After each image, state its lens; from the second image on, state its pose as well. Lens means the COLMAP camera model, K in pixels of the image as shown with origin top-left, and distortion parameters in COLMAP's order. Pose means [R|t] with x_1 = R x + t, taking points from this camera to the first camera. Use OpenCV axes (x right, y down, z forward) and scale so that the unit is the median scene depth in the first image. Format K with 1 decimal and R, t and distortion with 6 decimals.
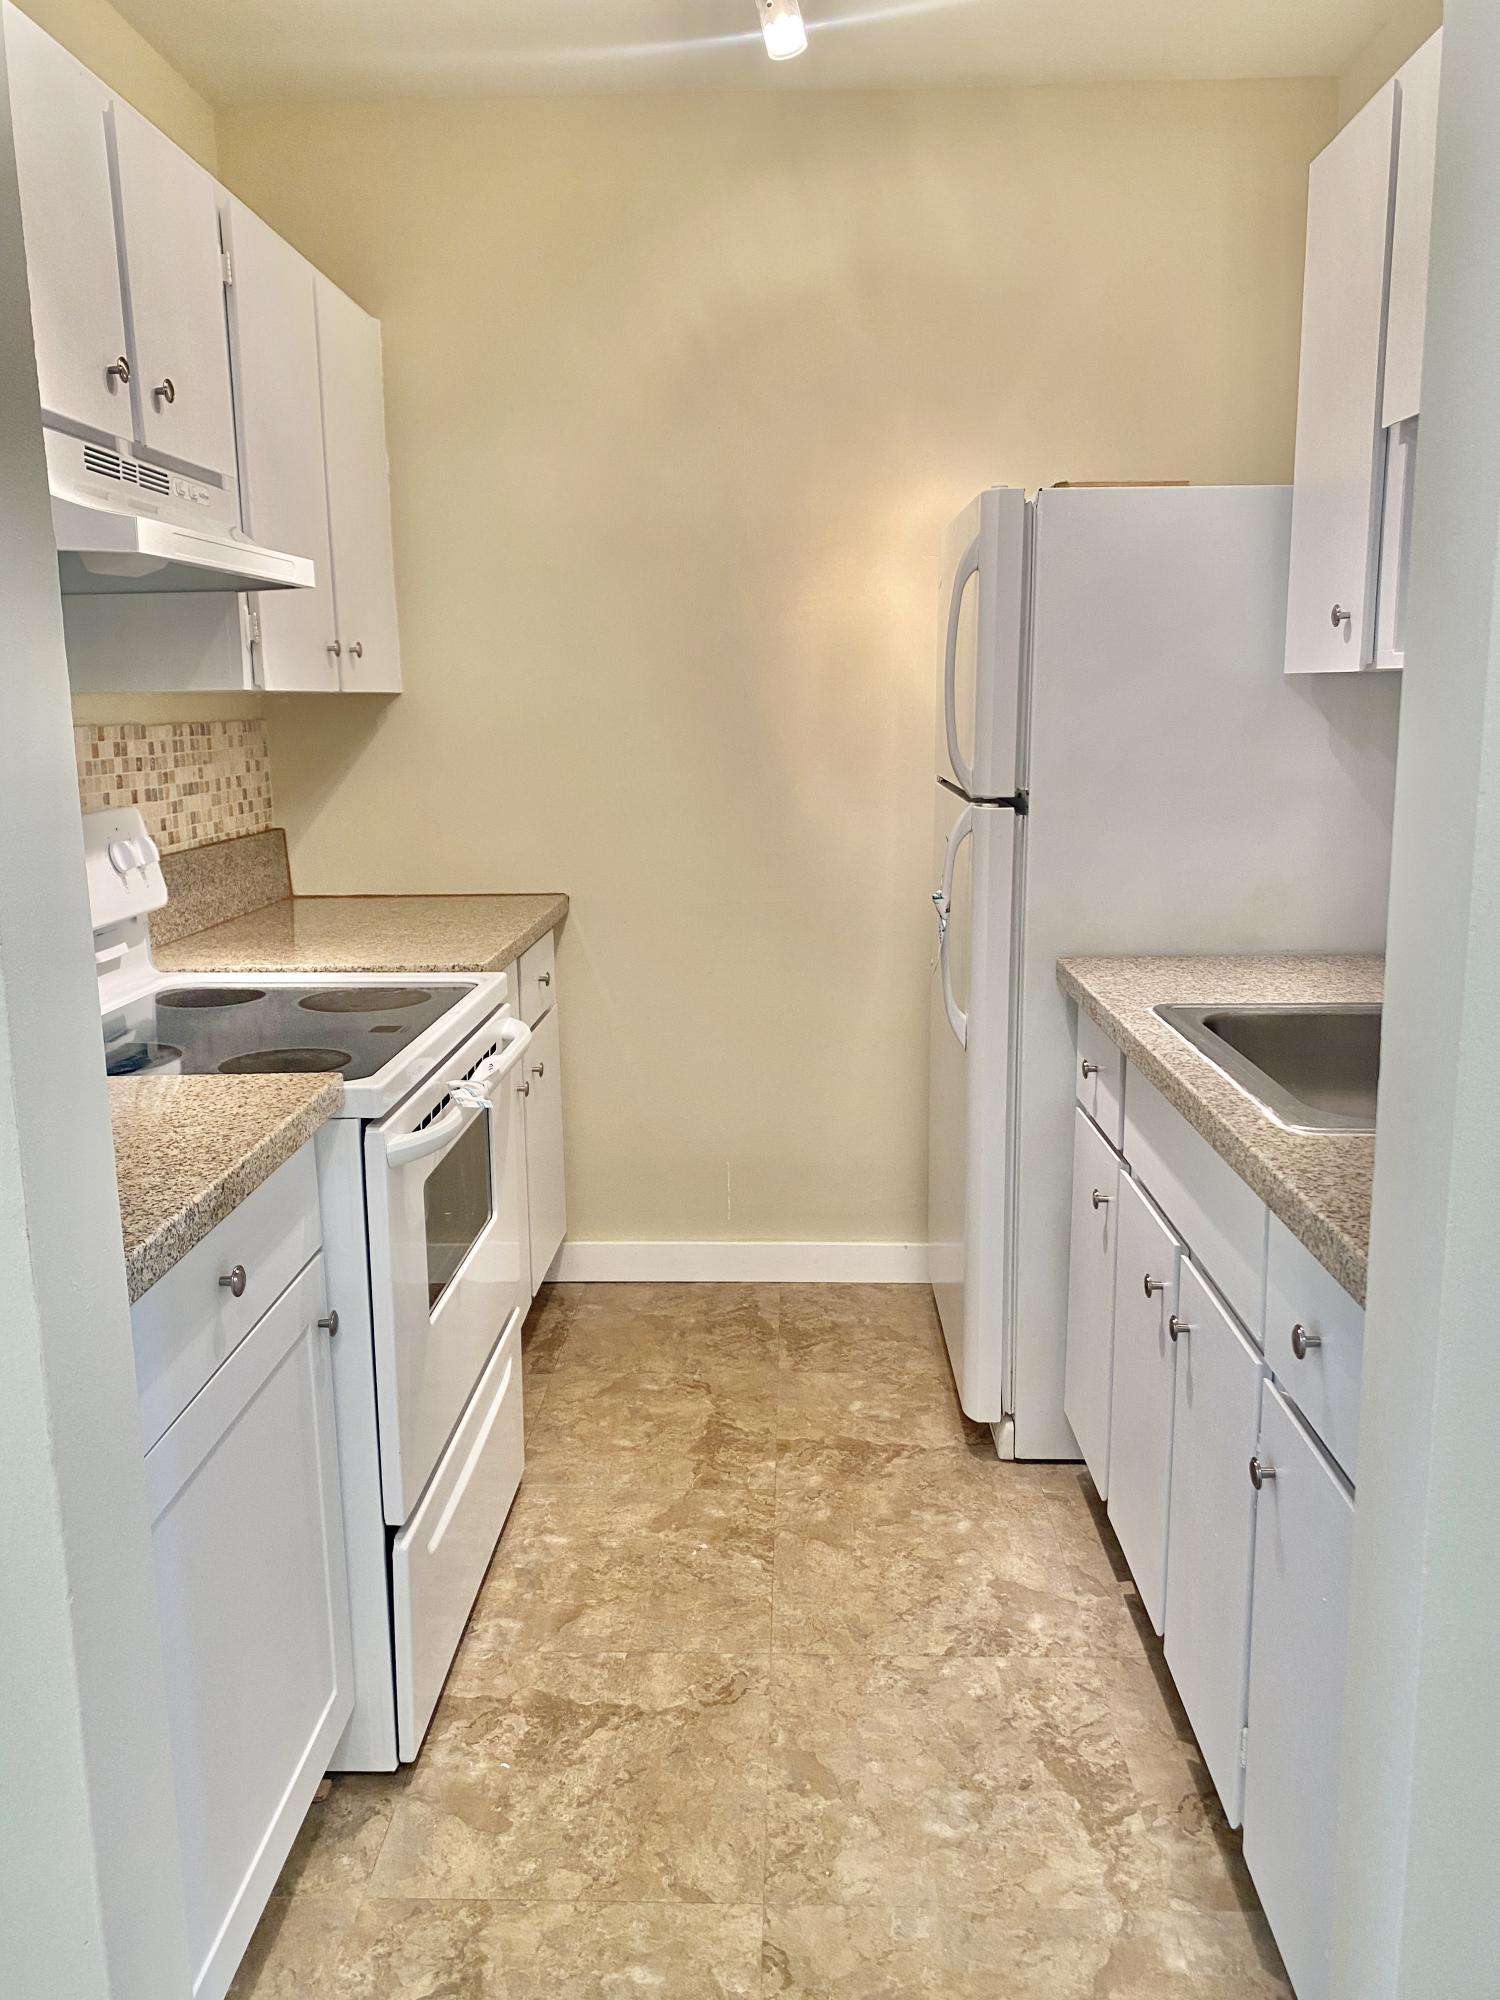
lens RADIAL K [[1541.3, 0, 743.1], [0, 1541.3, 993.2], [0, 0, 1]] dist [0.061937, -0.052426]
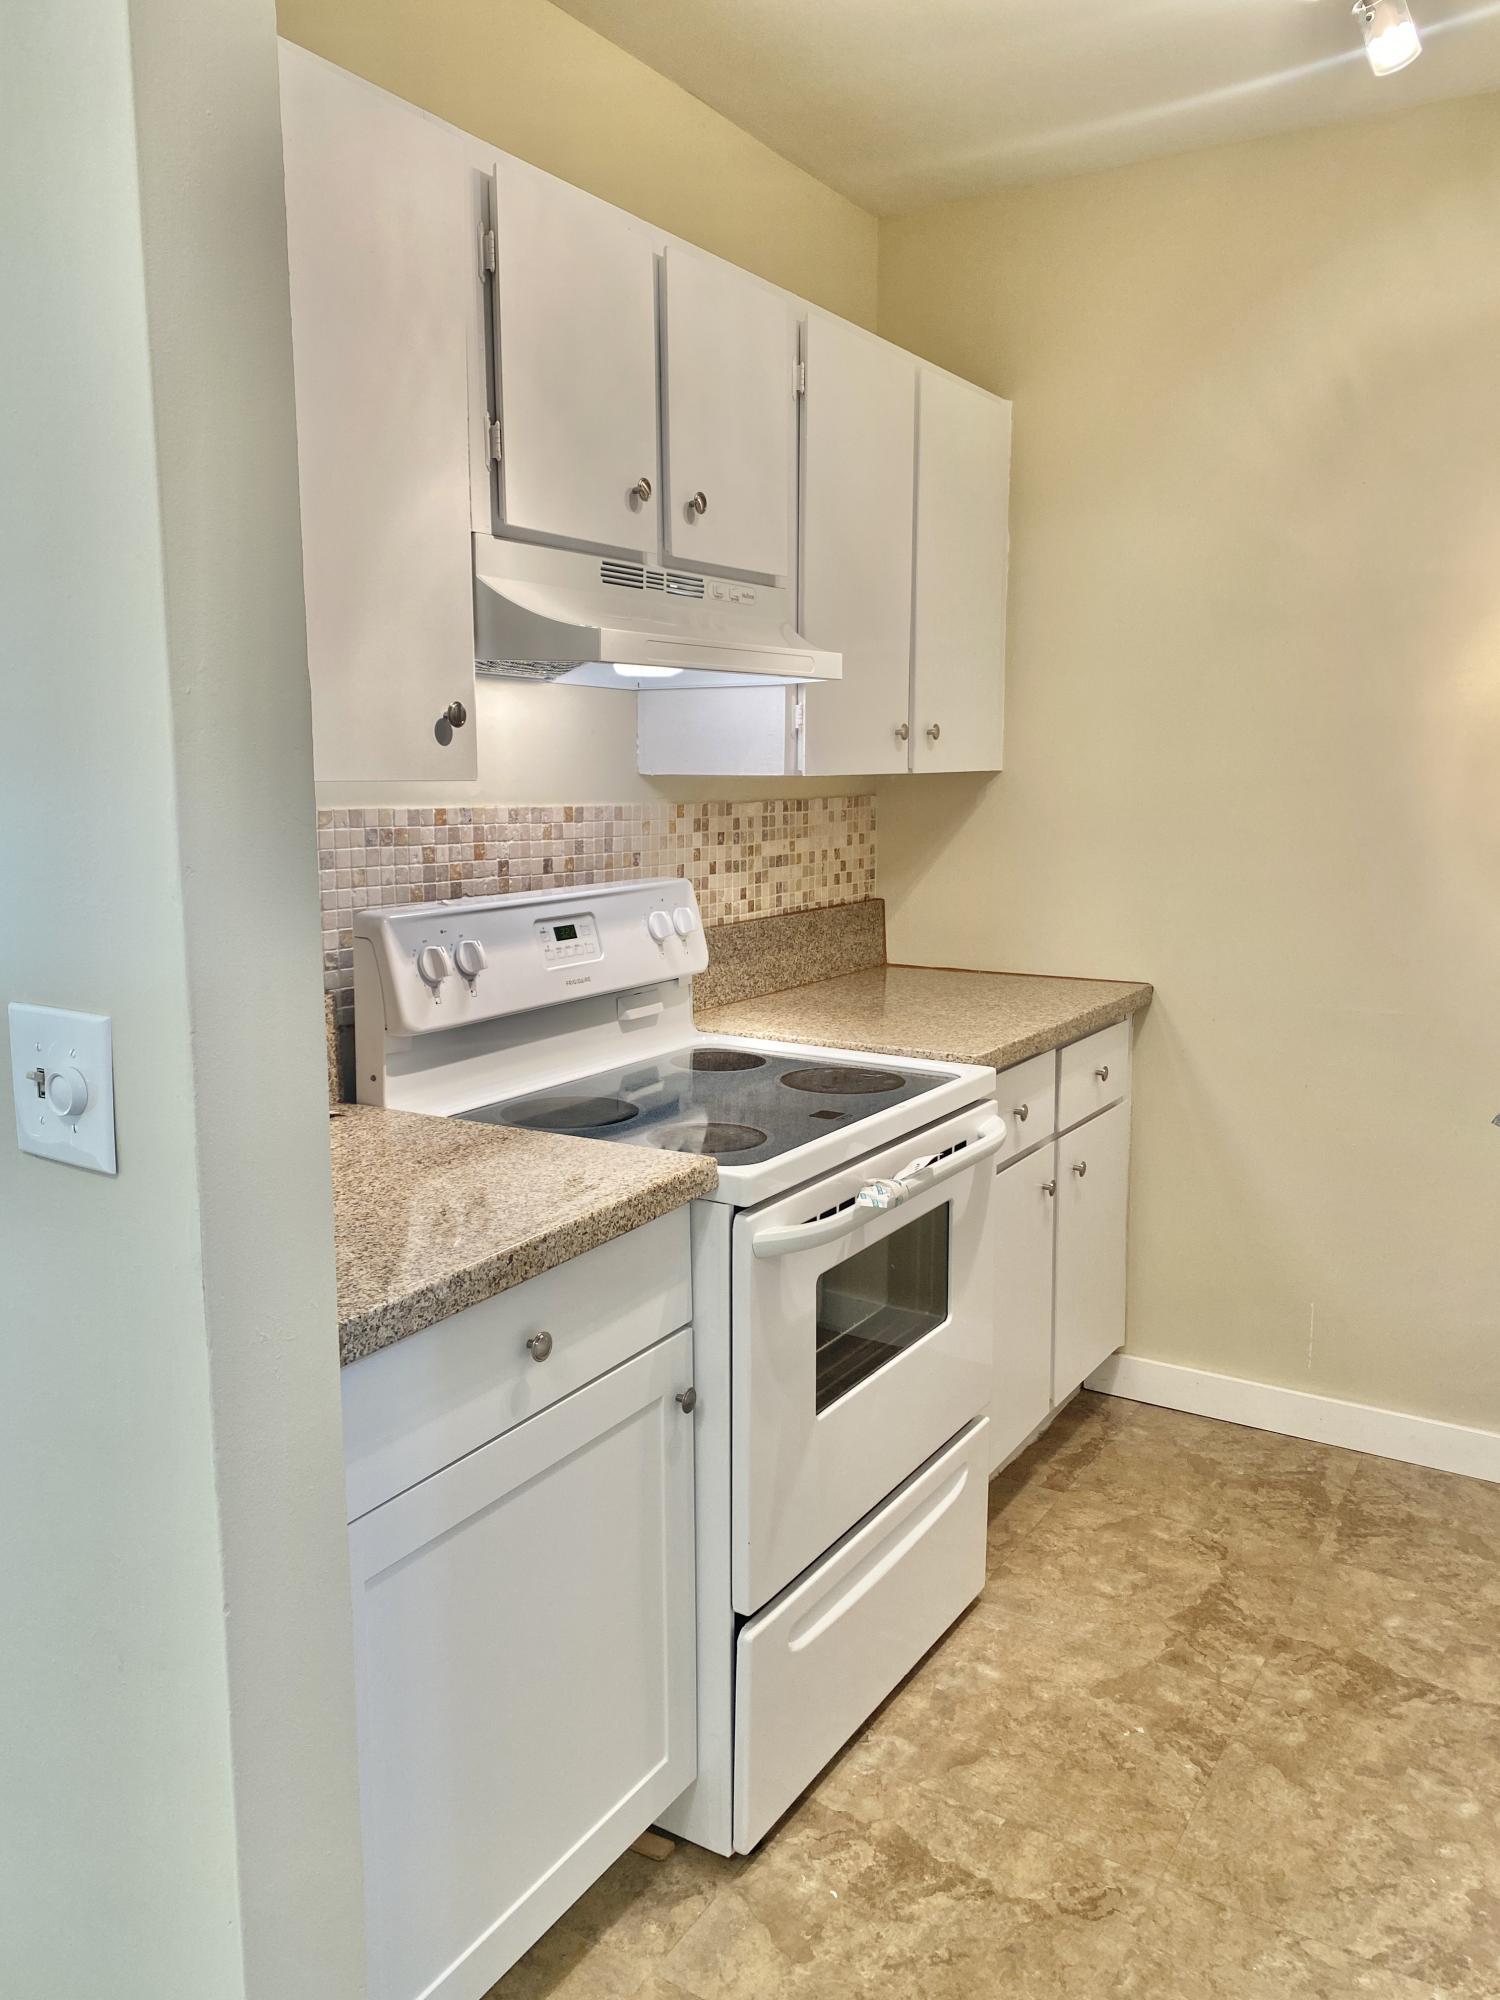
lens RADIAL K [[1535.2, 0, 750.0], [0, 1535.2, 1000.0], [0, 0, 1]] dist [0.064478, -0.056614]
pose [[0.870463, 0.090985, -0.483752, 0.176396], [-0.104437, 0.994531, -0.000871, -0.039512], [0.481027, 0.051280, 0.875205, 0.083016]]
